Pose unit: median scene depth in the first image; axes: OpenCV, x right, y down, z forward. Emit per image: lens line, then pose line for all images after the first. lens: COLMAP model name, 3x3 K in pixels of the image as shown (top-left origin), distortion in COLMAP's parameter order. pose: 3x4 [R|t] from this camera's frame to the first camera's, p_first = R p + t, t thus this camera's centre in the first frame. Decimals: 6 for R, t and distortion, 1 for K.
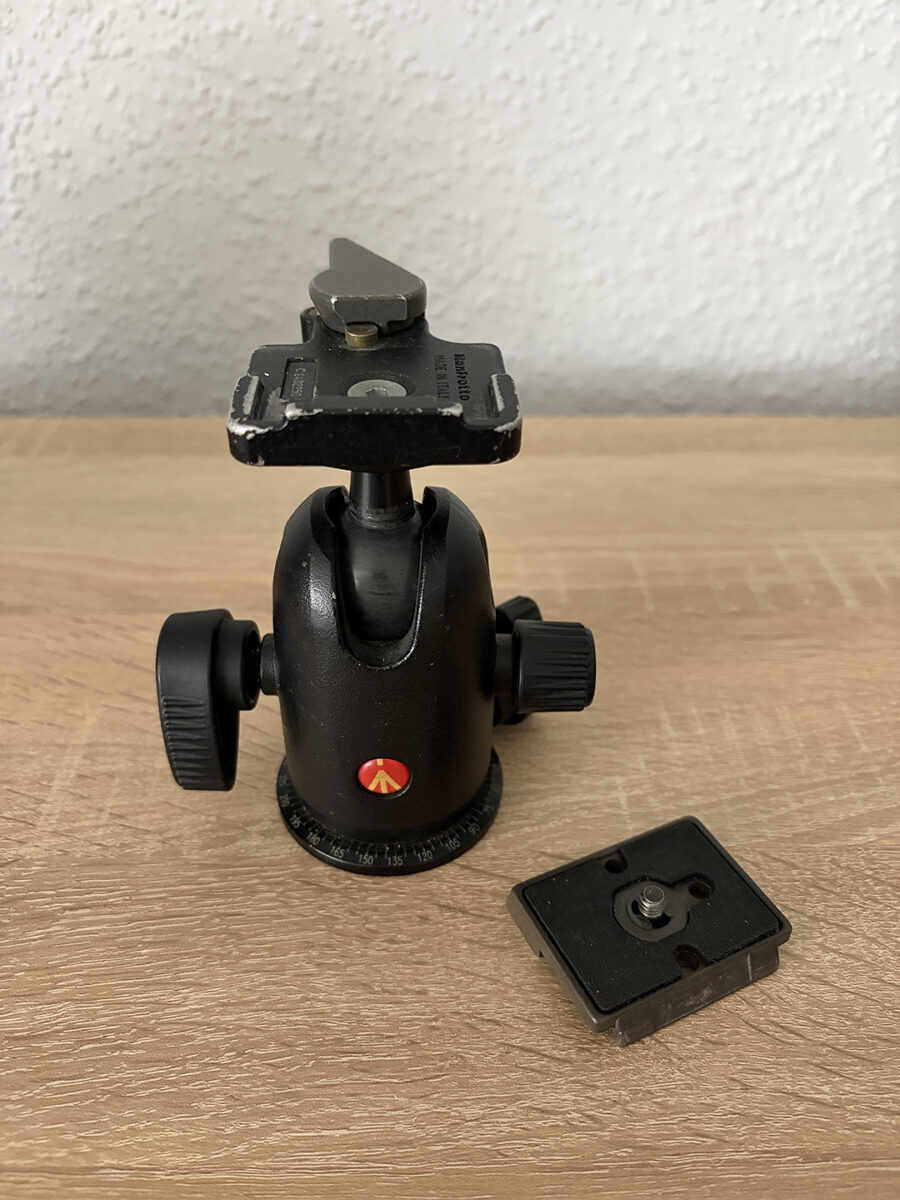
lens RADIAL K [[914.5, 0, 450.0], [0, 914.5, 600.0], [0, 0, 1]] dist [0.000195, -0.027885]
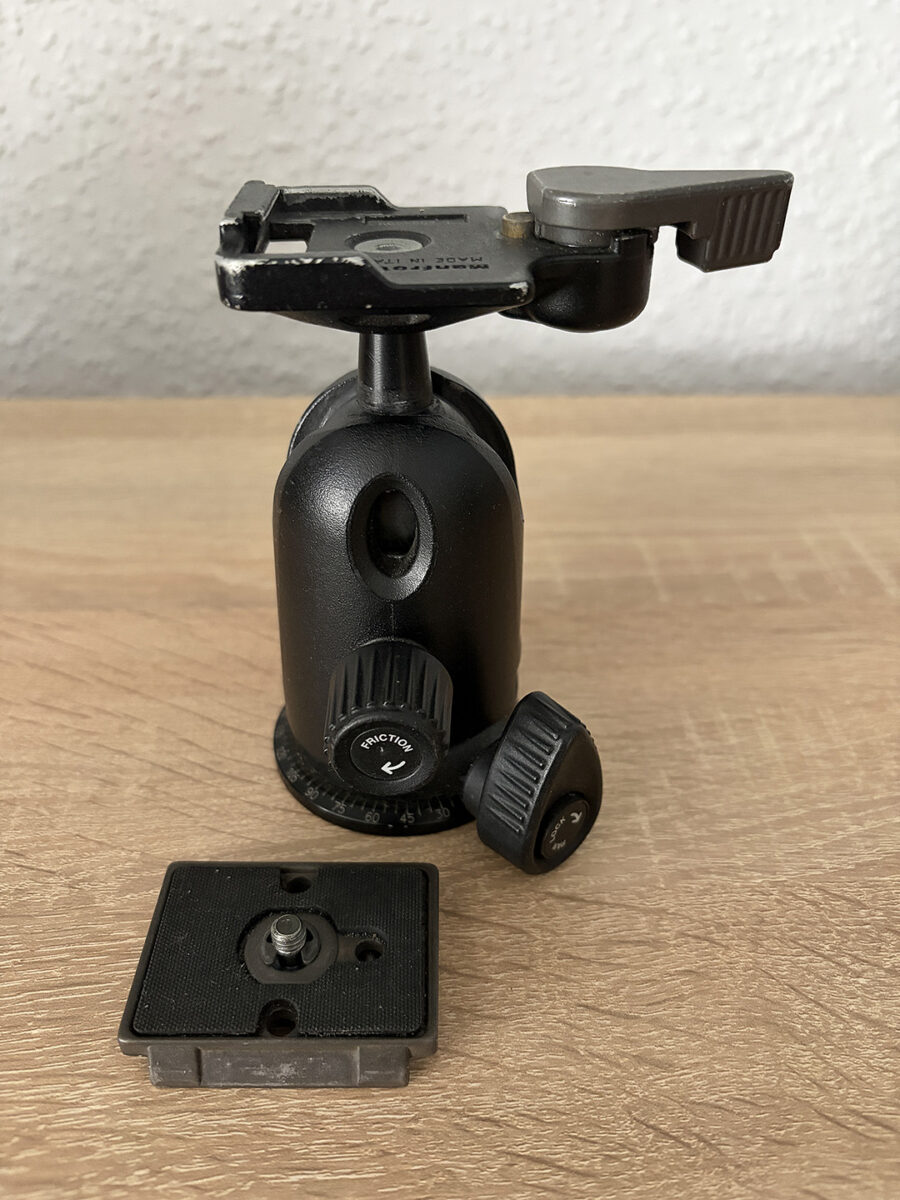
lens RADIAL K [[927.8, 0, 450.0], [0, 927.8, 600.0], [0, 0, 1]] dist [-0.003916, -0.034007]
pose [[0.999737, -0.008869, 0.021148, 0.000423], [0.009354, 0.999693, -0.022925, 0.027003], [-0.020938, 0.023117, 0.999513, 0.131763]]
